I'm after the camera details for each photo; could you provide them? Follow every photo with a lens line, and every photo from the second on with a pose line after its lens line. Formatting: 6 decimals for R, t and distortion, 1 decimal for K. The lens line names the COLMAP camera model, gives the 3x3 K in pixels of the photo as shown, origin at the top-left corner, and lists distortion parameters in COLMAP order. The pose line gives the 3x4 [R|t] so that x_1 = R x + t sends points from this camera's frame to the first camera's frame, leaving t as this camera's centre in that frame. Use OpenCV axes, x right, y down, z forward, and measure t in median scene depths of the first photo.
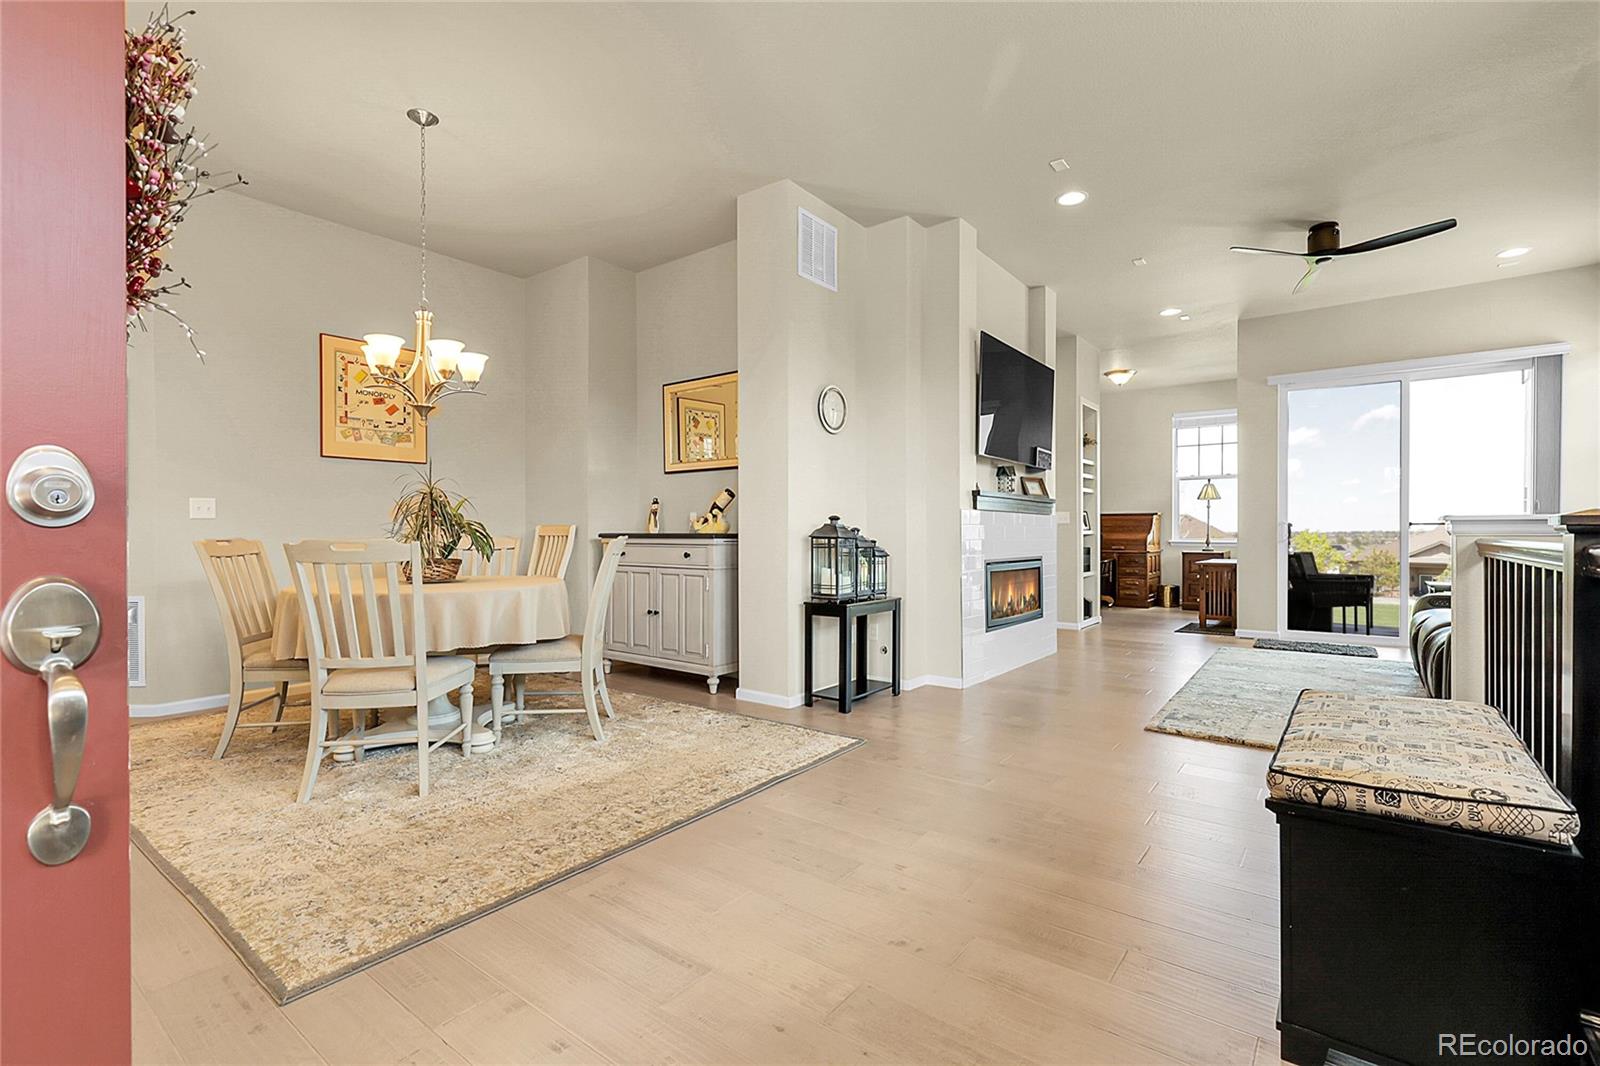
lens RADIAL K [[728.7, 0, 794.6], [0, 728.7, 532.5], [0, 0, 1]] dist [-0.002041, -0.000323]
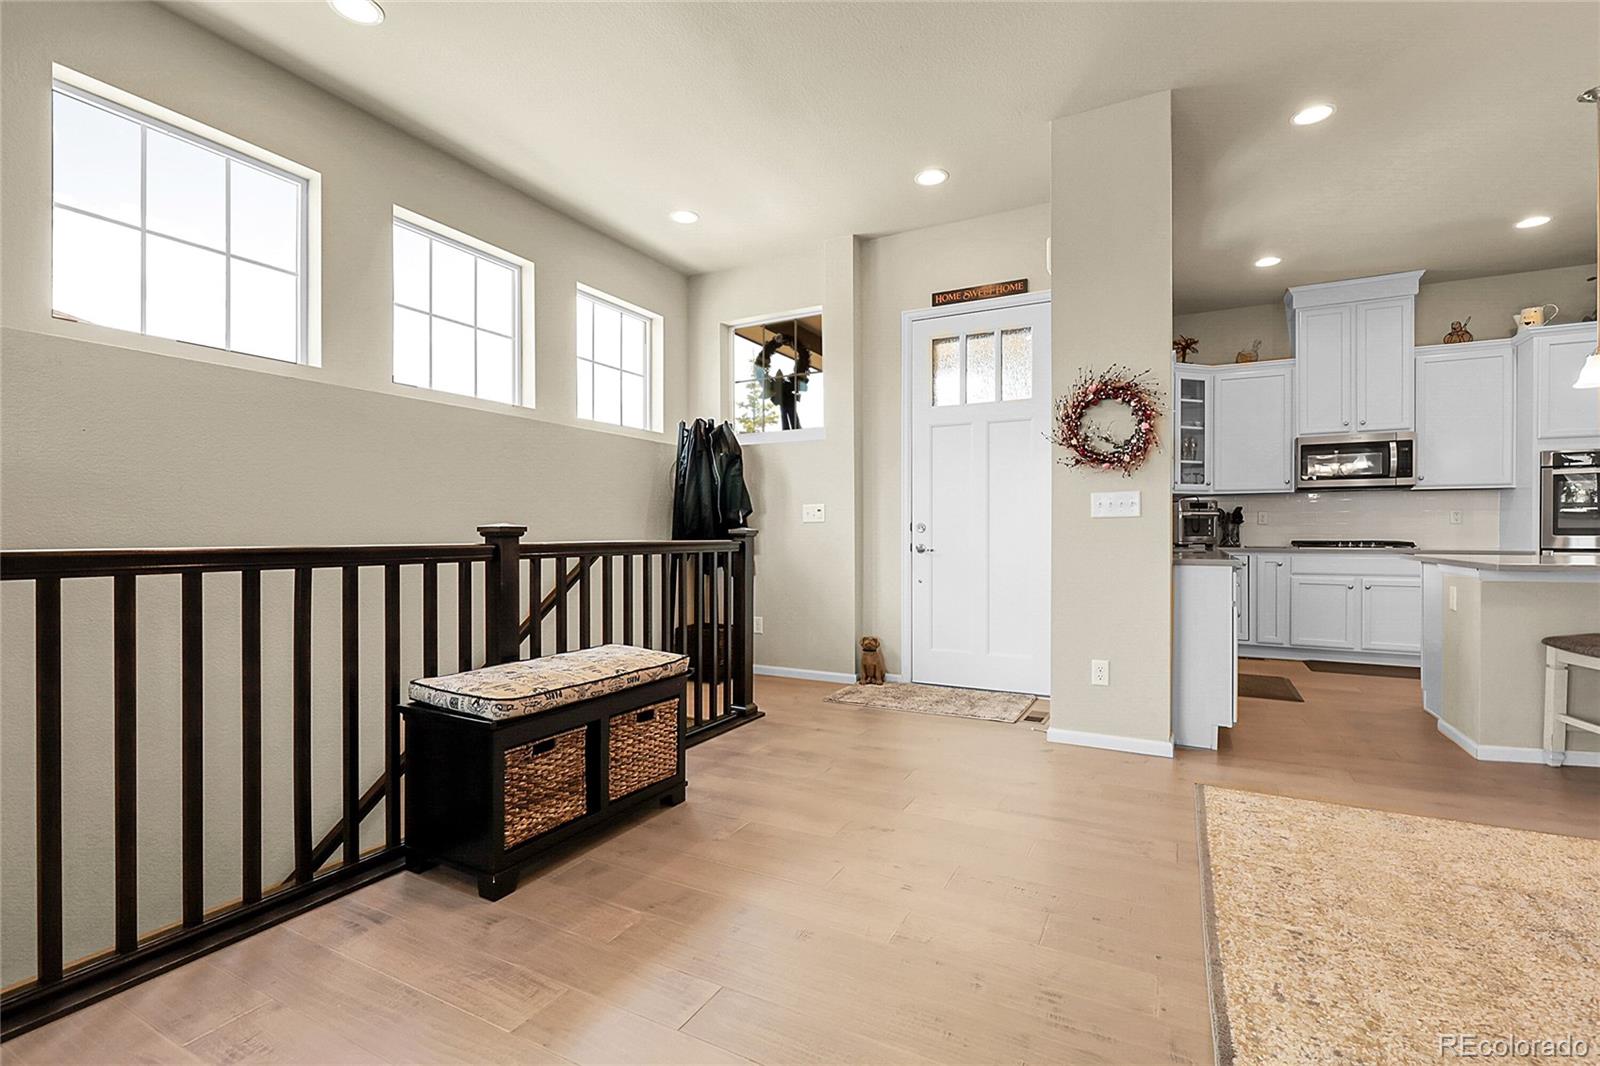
lens RADIAL K [[728.7, 0, 800.1], [0, 728.7, 533.7], [0, 0, 1]] dist [-0.002041, -0.000323]
pose [[-0.984269, 0.002777, -0.176653, 0.403578], [0.002167, 0.999991, 0.003646, -0.004001], [0.176662, 0.003206, -0.984266, 1.717127]]
